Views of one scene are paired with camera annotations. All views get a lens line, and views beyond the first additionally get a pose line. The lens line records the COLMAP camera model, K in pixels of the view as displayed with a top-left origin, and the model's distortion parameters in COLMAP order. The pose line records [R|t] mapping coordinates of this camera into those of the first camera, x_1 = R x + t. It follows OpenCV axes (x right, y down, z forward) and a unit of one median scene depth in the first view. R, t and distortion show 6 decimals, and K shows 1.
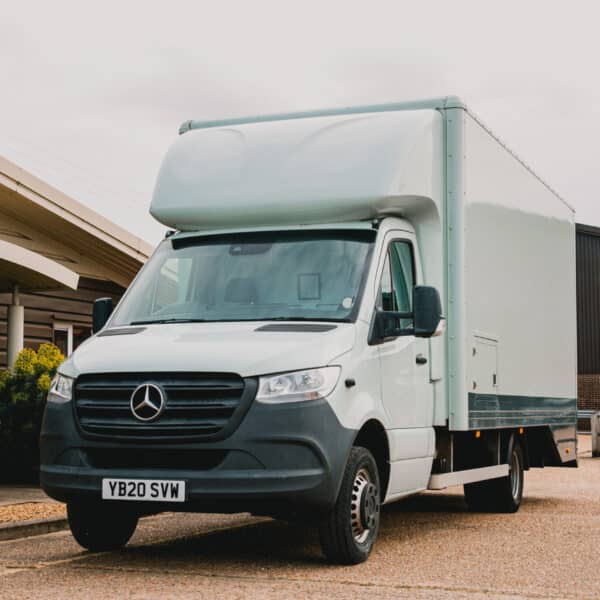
lens RADIAL K [[1216.5, 0, 299.8], [0, 1216.5, 299.8], [0, 0, 1]] dist [0.113027, 0.000000]
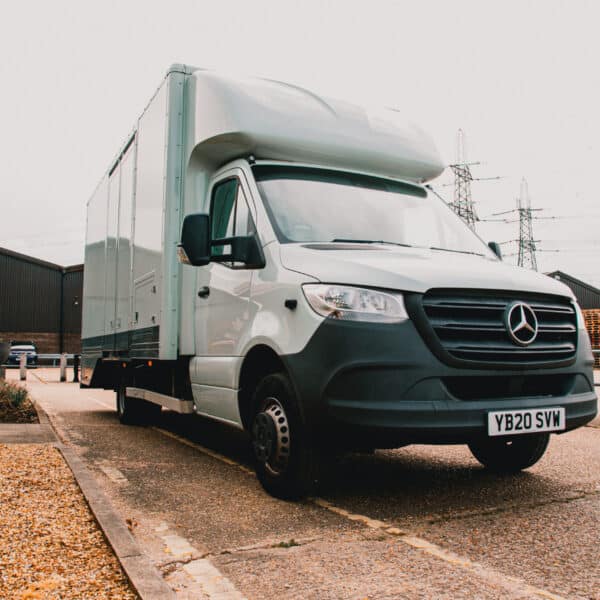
lens RADIAL K [[617.7, 0, 300.4], [0, 617.7, 299.7], [0, 0, 1]] dist [-0.080236, 0.000000]
pose [[0.656522, 0.062636, 0.751701, -0.573320], [-0.064608, 0.997554, -0.026694, 0.088988], [-0.751534, -0.031041, 0.658963, 0.828173]]
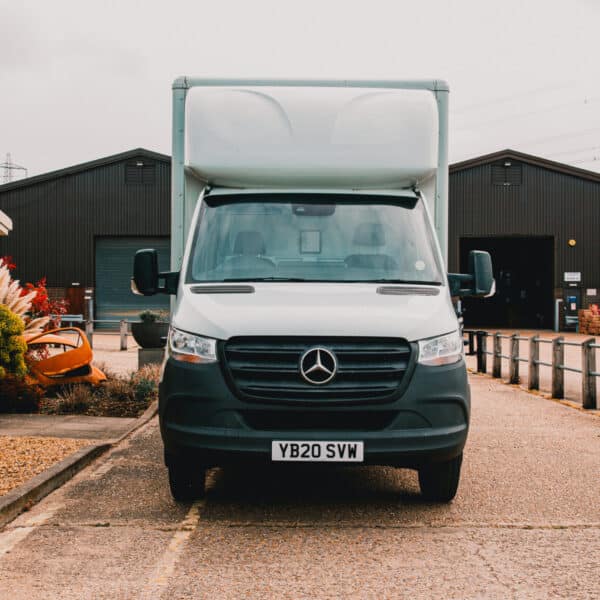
lens RADIAL K [[948.3, 0, 300.0], [0, 948.3, 301.3], [0, 0, 1]] dist [0.047973, 0.000000]
pose [[0.921757, 0.004861, 0.387737, -0.449311], [-0.038060, 0.996227, 0.077990, -0.031789], [-0.385895, -0.086645, 0.918465, 0.279499]]
